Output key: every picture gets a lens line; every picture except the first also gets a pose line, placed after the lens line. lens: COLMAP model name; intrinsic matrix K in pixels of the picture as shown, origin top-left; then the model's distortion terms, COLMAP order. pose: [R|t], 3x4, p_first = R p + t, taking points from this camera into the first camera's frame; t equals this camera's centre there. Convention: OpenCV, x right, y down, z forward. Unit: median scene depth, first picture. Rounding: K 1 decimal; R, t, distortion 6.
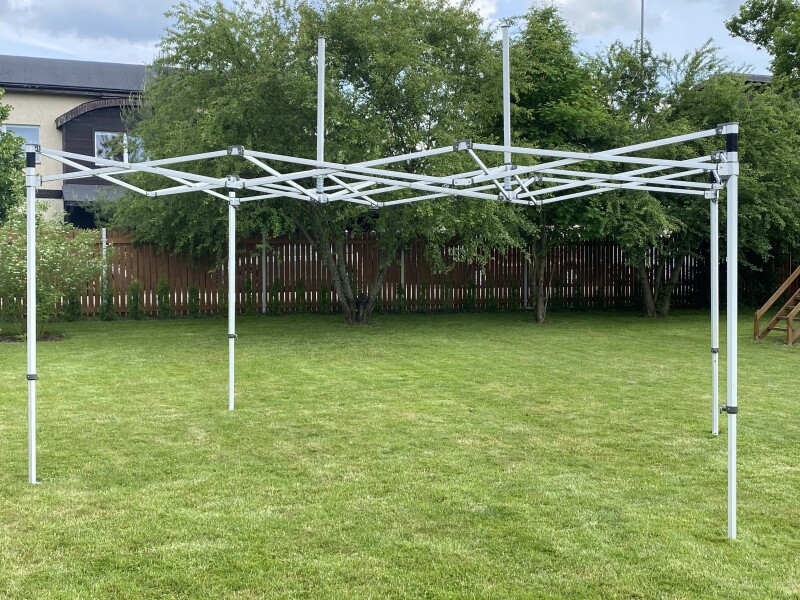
lens RADIAL K [[933.0, 0, 400.0], [0, 933.0, 300.0], [0, 0, 1]] dist [-0.011607, -0.022297]
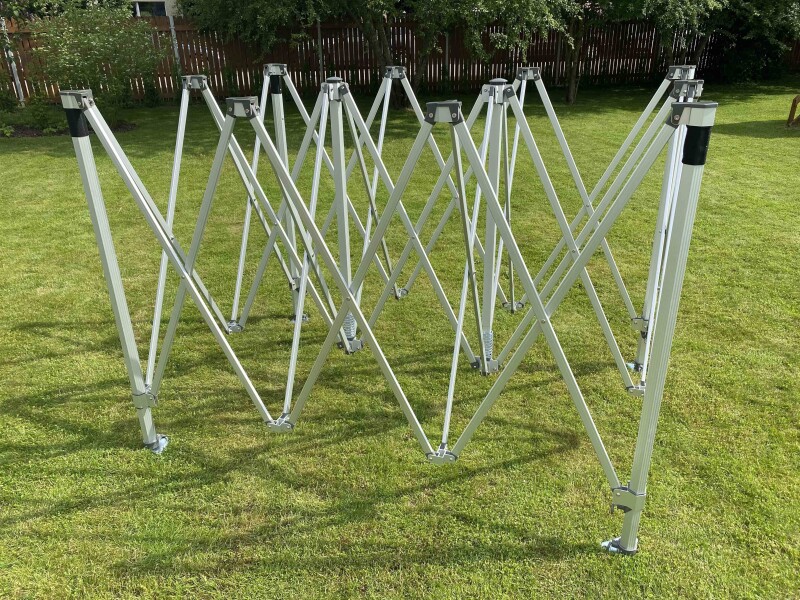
lens RADIAL K [[608.5, 0, 400.0], [0, 608.5, 300.0], [0, 0, 1]] dist [0.009093, 0.002666]
pose [[0.997326, 0.017023, -0.071071, 0.003895], [0.010066, 0.931227, 0.364301, -0.024845], [0.072384, -0.364042, 0.928566, 0.241016]]
